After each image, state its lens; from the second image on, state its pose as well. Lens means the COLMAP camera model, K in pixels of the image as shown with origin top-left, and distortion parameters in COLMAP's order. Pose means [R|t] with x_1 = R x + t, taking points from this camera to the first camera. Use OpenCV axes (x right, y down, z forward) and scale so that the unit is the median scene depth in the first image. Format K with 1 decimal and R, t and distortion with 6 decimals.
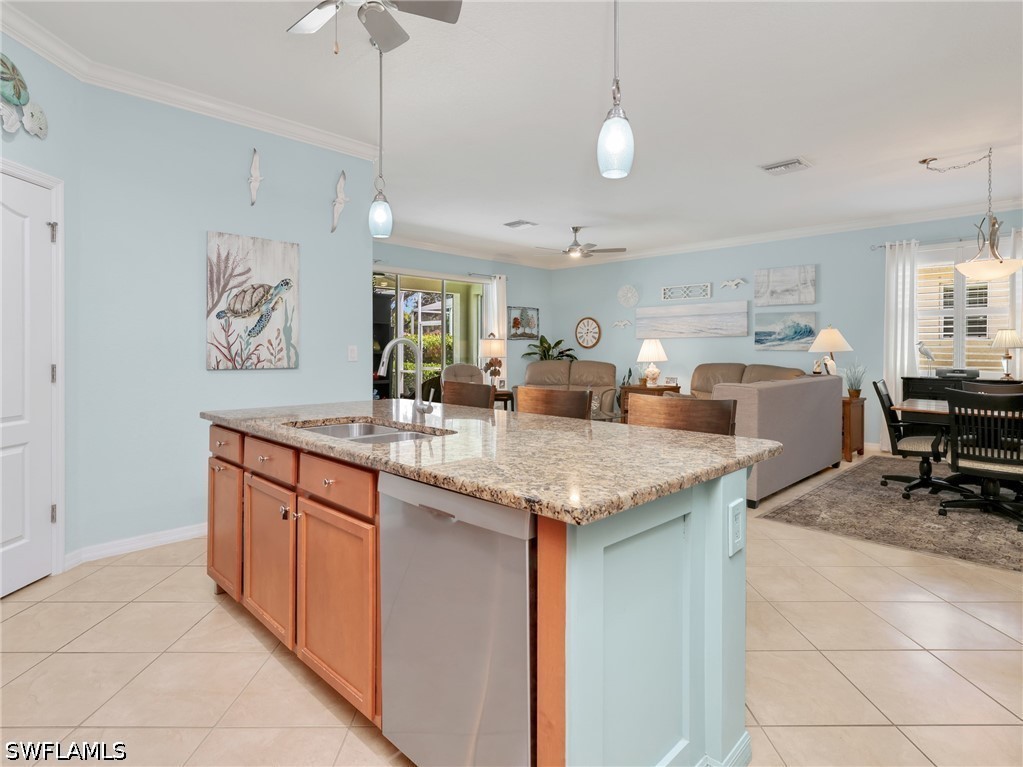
lens RADIAL K [[537.1, 0, 503.1], [0, 537.1, 356.0], [0, 0, 1]] dist [-0.007394, 0.001948]
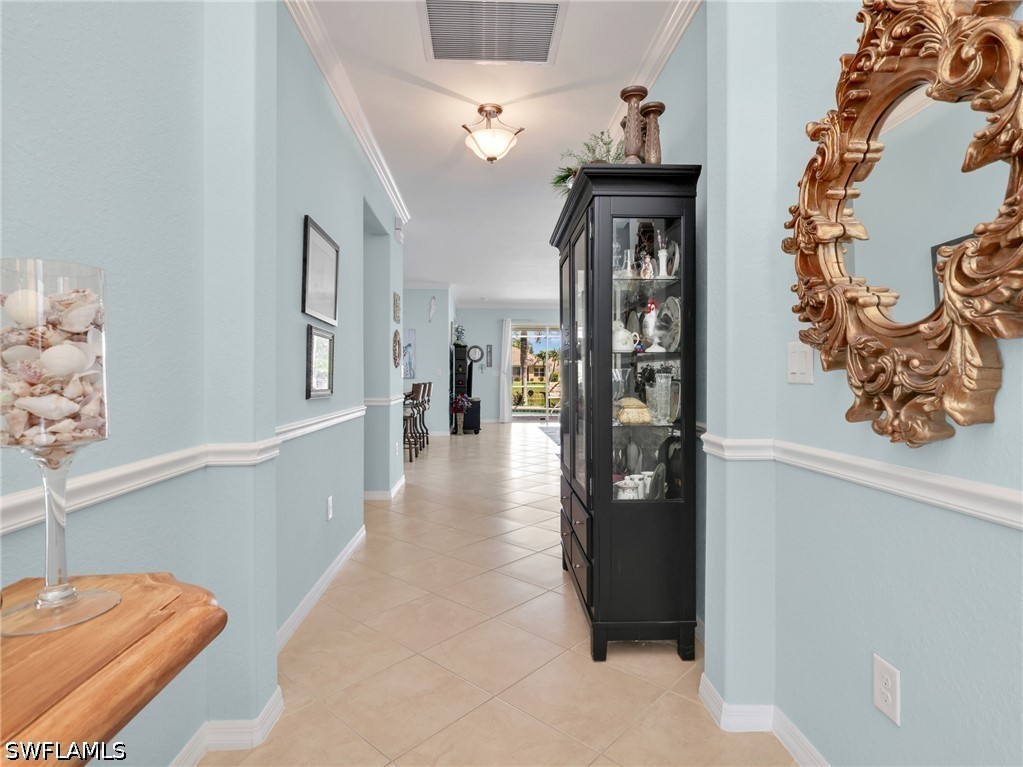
lens RADIAL K [[525.0, 0, 512.1], [0, 525.0, 378.6], [0, 0, 1]] dist [0.000708, 0.000003]
pose [[0.754489, 0.004975, -0.656294, 0.864607], [-0.008533, 0.999961, -0.002230, 0.014169], [0.656257, 0.007282, 0.754502, -0.308271]]
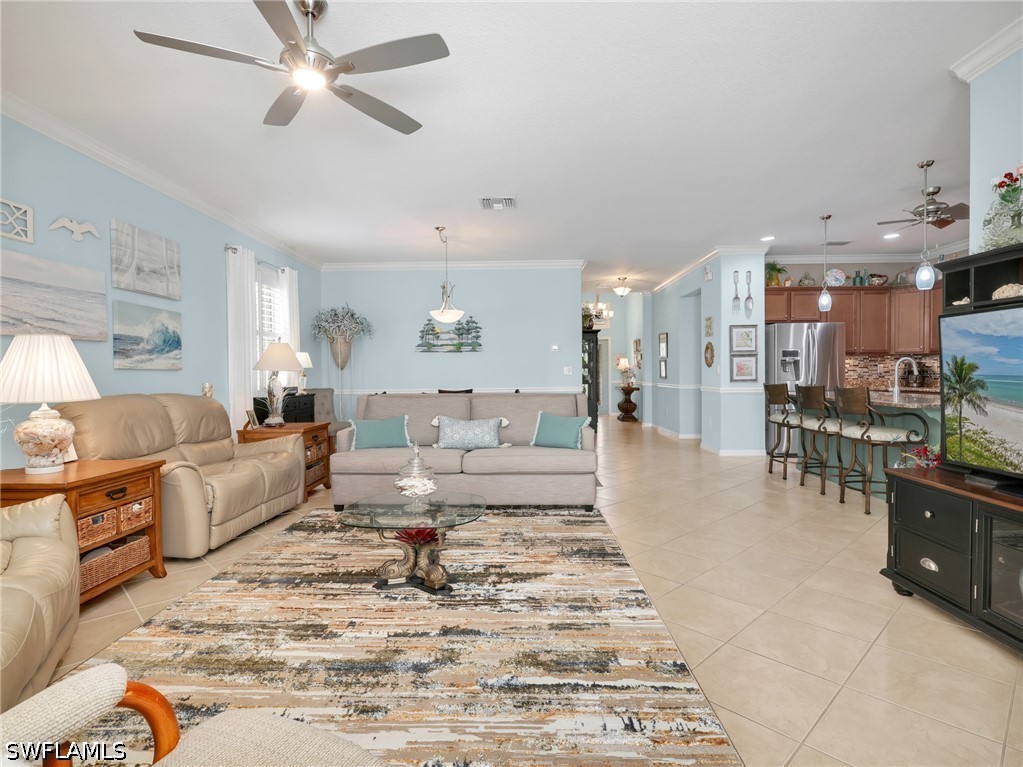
lens RADIAL K [[537.1, 0, 512.5], [0, 537.1, 385.0], [0, 0, 1]] dist [-0.007394, 0.001948]
pose [[-0.703190, -0.012698, 0.710889, -0.194022], [0.016794, 0.999265, 0.034461, -0.007359], [-0.710804, 0.036171, -0.702460, 1.148408]]
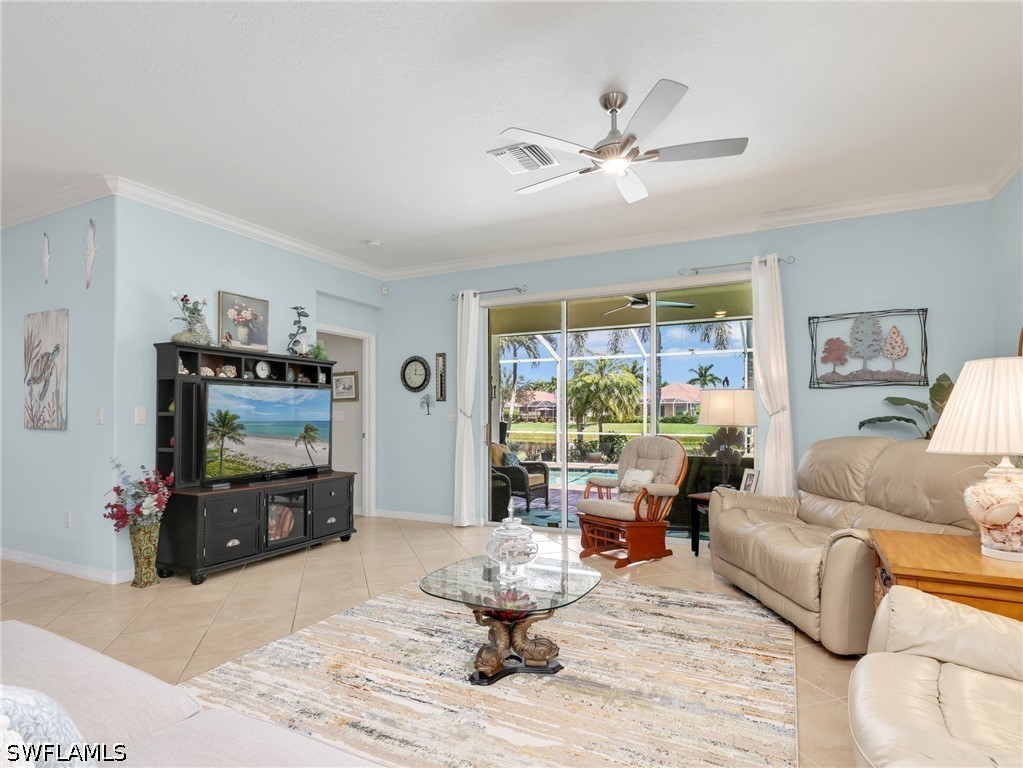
lens RADIAL K [[537.1, 0, 512.2], [0, 537.1, 411.6], [0, 0, 1]] dist [-0.007394, 0.001948]
pose [[0.337039, -0.004590, -0.941479, 0.473121], [-0.009234, 0.999924, -0.008181, -0.005894], [0.941445, 0.011451, 0.336971, 0.793414]]
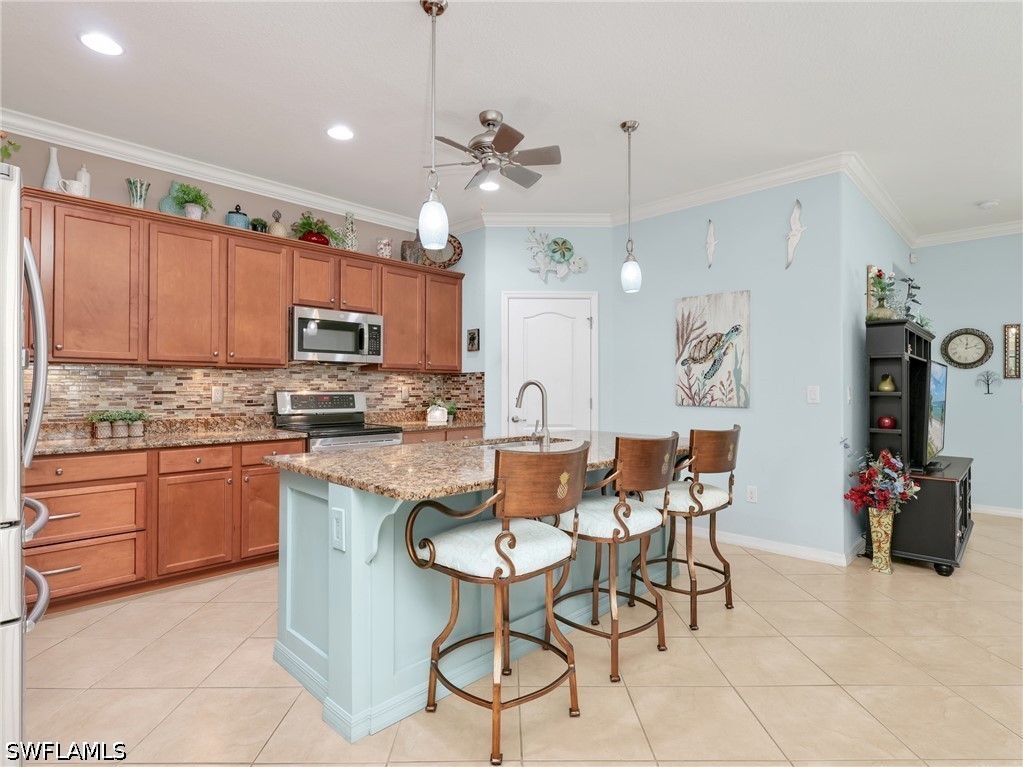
lens RADIAL K [[537.1, 0, 511.0], [0, 537.1, 381.4], [0, 0, 1]] dist [-0.007394, 0.001948]
pose [[0.021122, -0.015552, -0.999656, 0.359773], [-0.015834, 0.999748, -0.015888, -0.002504], [0.999652, 0.016164, 0.020870, 0.277114]]
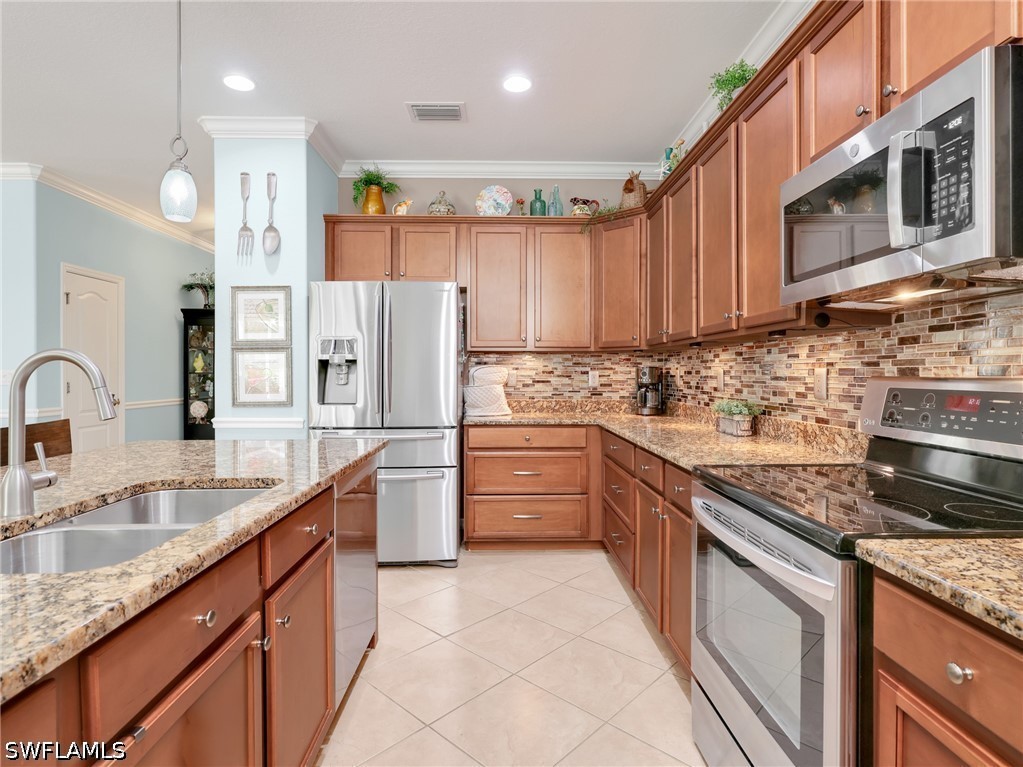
lens RADIAL K [[537.1, 0, 511.6], [0, 537.1, 378.6], [0, 0, 1]] dist [-0.007394, 0.001948]
pose [[-0.735453, -0.007998, 0.677529, -0.271842], [0.008049, 0.999757, 0.020539, -0.003350], [-0.677528, 0.020559, -0.735210, 0.327129]]
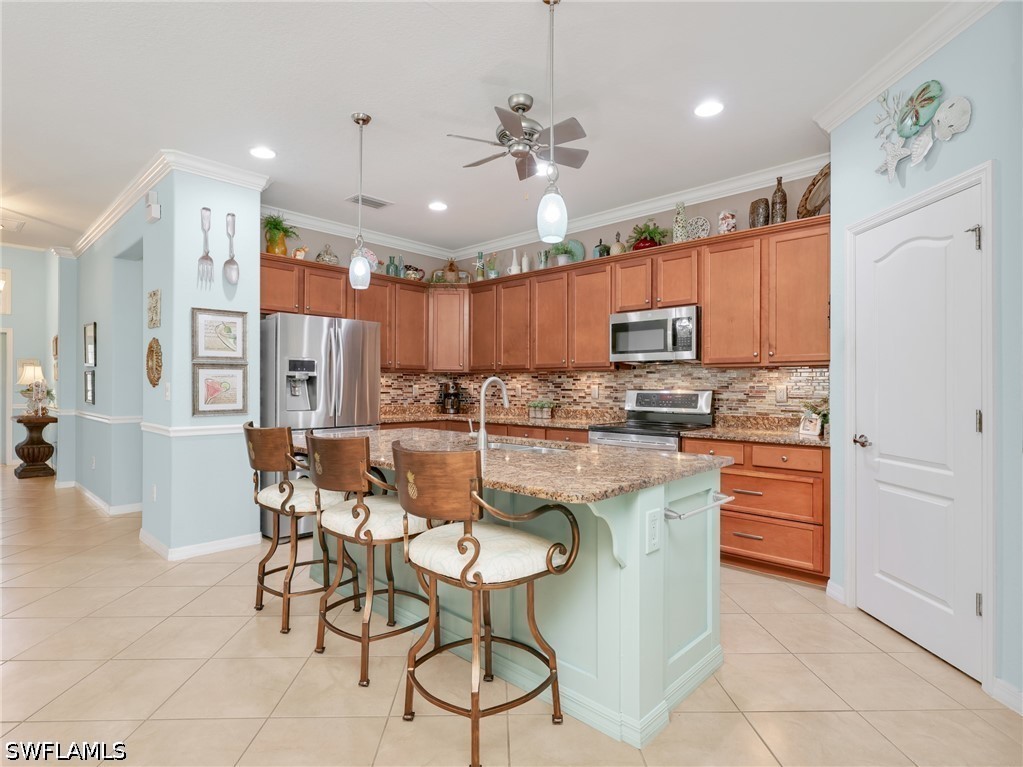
lens RADIAL K [[537.1, 0, 507.5], [0, 537.1, 384.1], [0, 0, 1]] dist [-0.007394, 0.001948]
pose [[-0.999149, -0.006282, -0.040770, -0.052835], [-0.006635, 0.999942, 0.008511, -0.008654], [0.040714, 0.008774, -0.999132, 0.686550]]
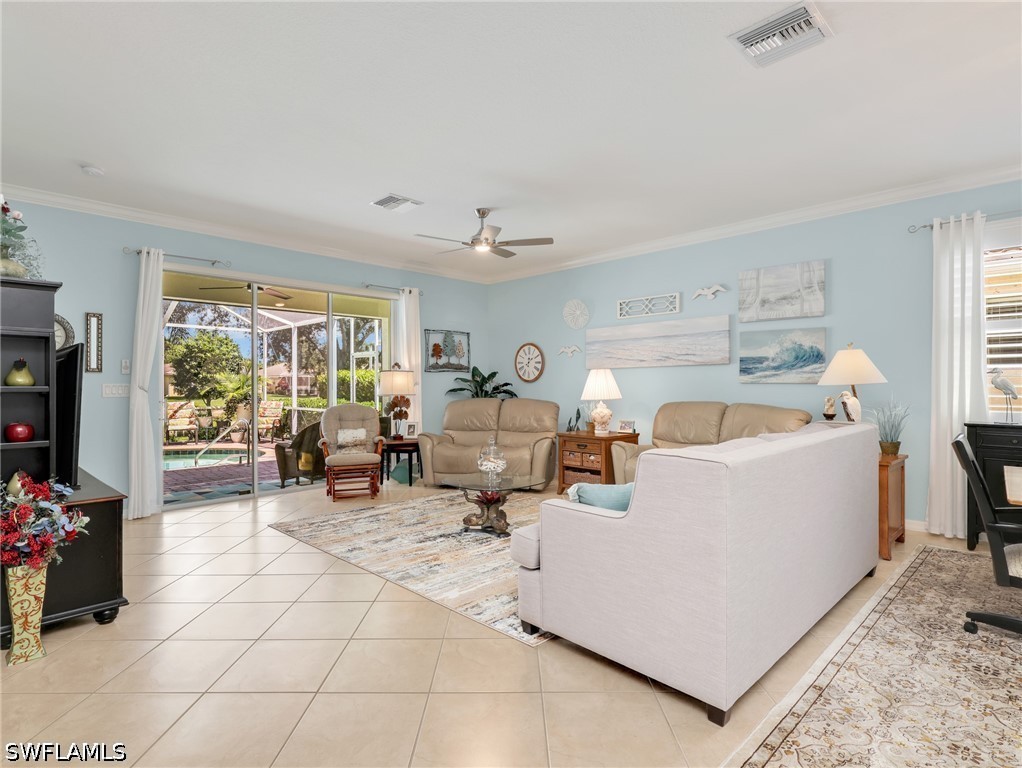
lens RADIAL K [[536.6, 0, 507.4], [0, 536.6, 381.4], [0, 0, 1]] dist [-0.007394, 0.001948]
pose [[0.999933, -0.005623, 0.010118, 0.158130], [0.005823, 0.999786, -0.019835, -0.001021], [-0.010004, 0.019893, 0.999752, 0.301731]]
